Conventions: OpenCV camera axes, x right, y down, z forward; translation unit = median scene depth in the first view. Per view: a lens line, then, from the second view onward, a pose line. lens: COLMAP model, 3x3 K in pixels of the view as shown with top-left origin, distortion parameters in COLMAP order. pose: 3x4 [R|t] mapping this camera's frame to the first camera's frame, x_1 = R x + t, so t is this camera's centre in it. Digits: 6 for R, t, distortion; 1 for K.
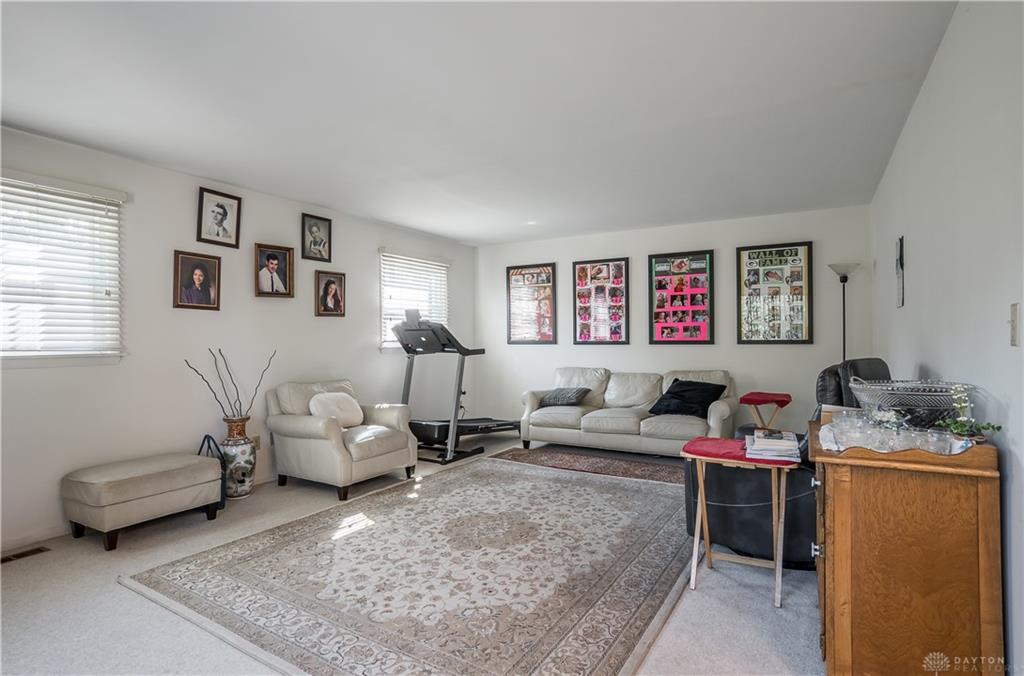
lens RADIAL K [[531.3, 0, 506.5], [0, 531.3, 337.8], [0, 0, 1]] dist [-0.022987, -0.000196]
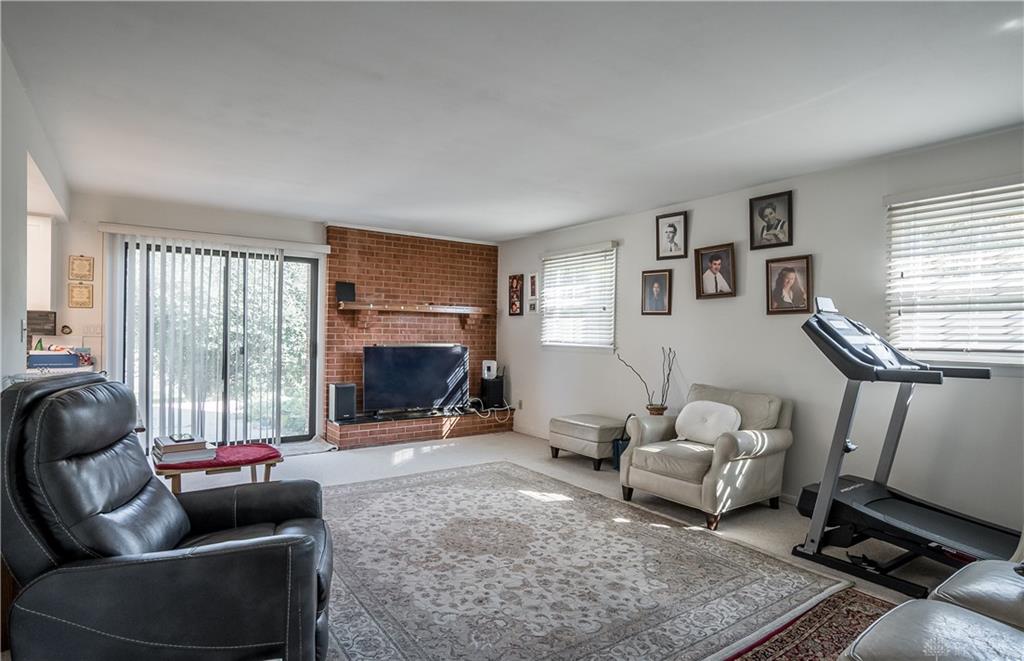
lens RADIAL K [[539.1, 0, 508.7], [0, 539.1, 326.4], [0, 0, 1]] dist [-0.006297, -0.000025]
pose [[-0.401330, -0.008004, -0.915899, 0.761154], [-0.009777, 0.999942, -0.004454, -0.018921], [0.915882, 0.007167, -0.401385, 1.259018]]
